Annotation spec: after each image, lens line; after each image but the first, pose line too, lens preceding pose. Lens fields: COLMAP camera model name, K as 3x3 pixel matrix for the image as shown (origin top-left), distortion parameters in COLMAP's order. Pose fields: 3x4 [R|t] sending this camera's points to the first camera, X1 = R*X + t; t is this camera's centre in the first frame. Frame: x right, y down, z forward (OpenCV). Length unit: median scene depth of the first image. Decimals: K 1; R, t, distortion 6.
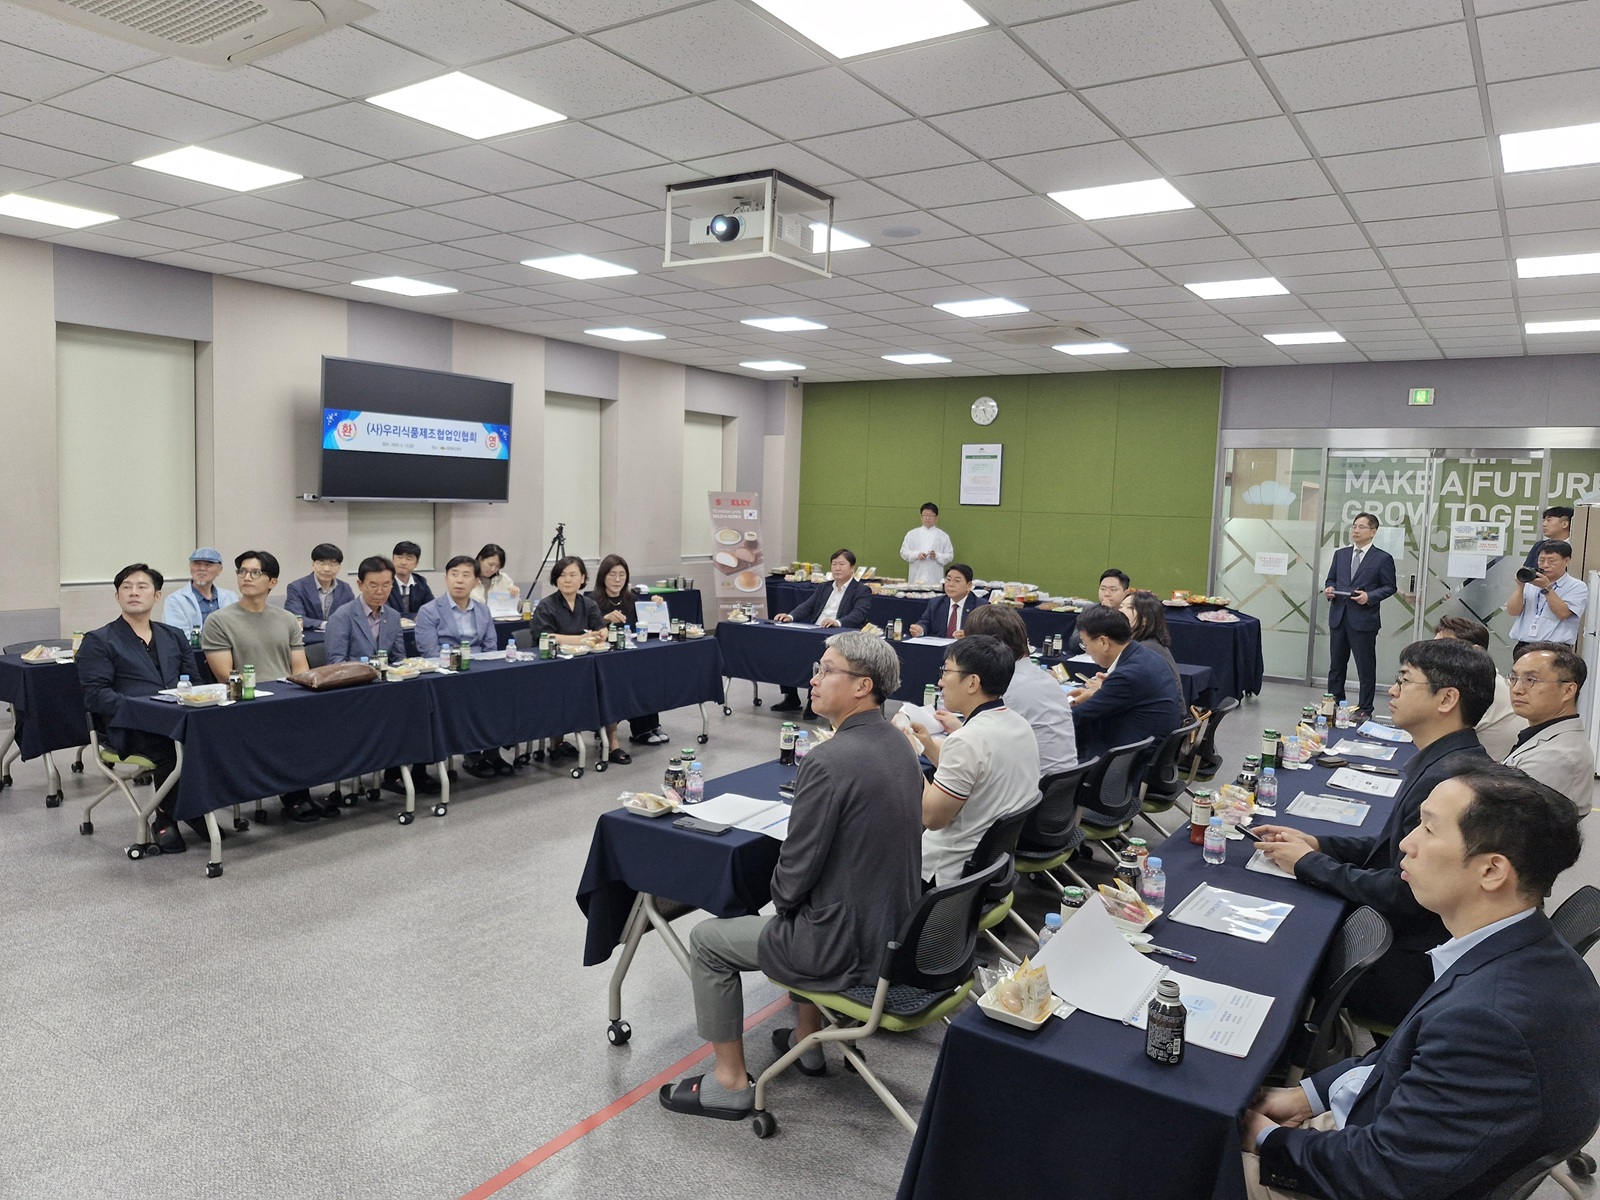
lens RADIAL K [[1082.7, 0, 798.5], [0, 1082.7, 593.8], [0, 0, 1]] dist [0.053532, 0.001698]
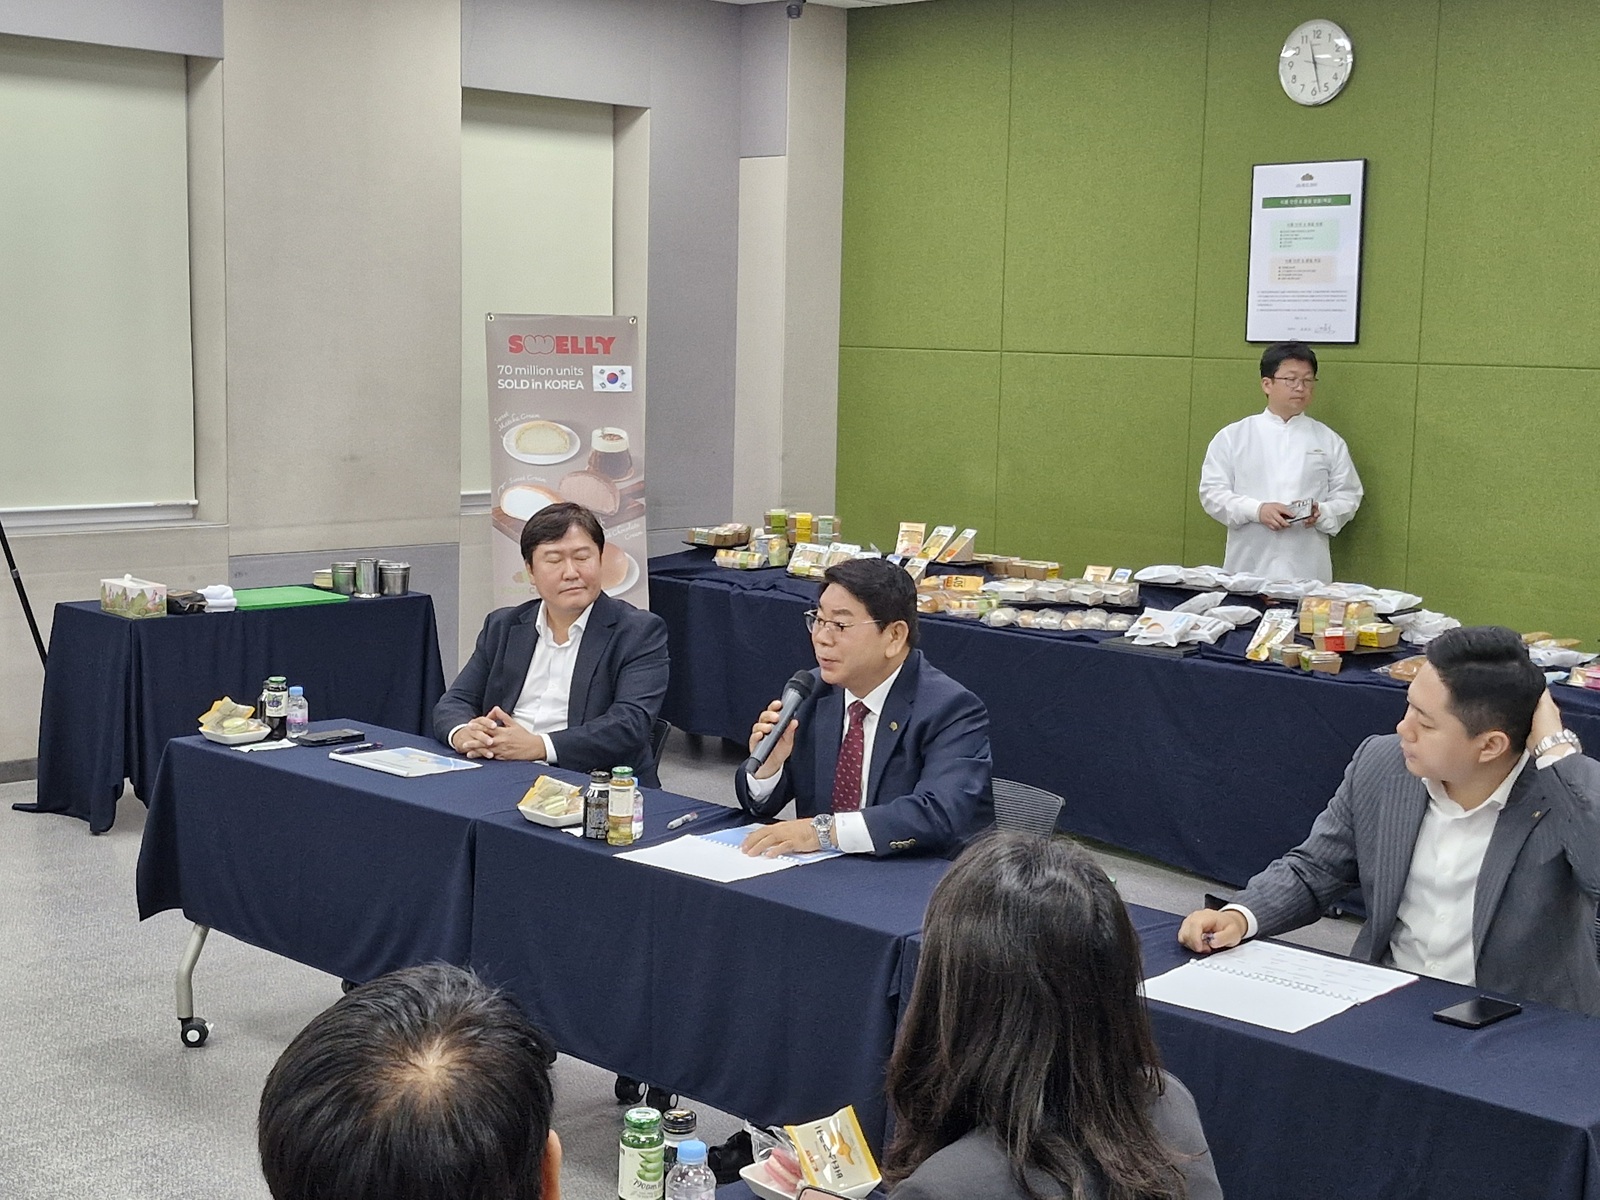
lens RADIAL K [[2321.8, 0, 800.9], [0, 2321.8, 602.3], [0, 0, 1]] dist [0.053596, 0.000000]
pose [[0.983075, 0.009815, -0.182940, 0.154747], [-0.005136, 0.999648, 0.026036, -0.020501], [0.183131, -0.024656, 0.982779, 0.268766]]
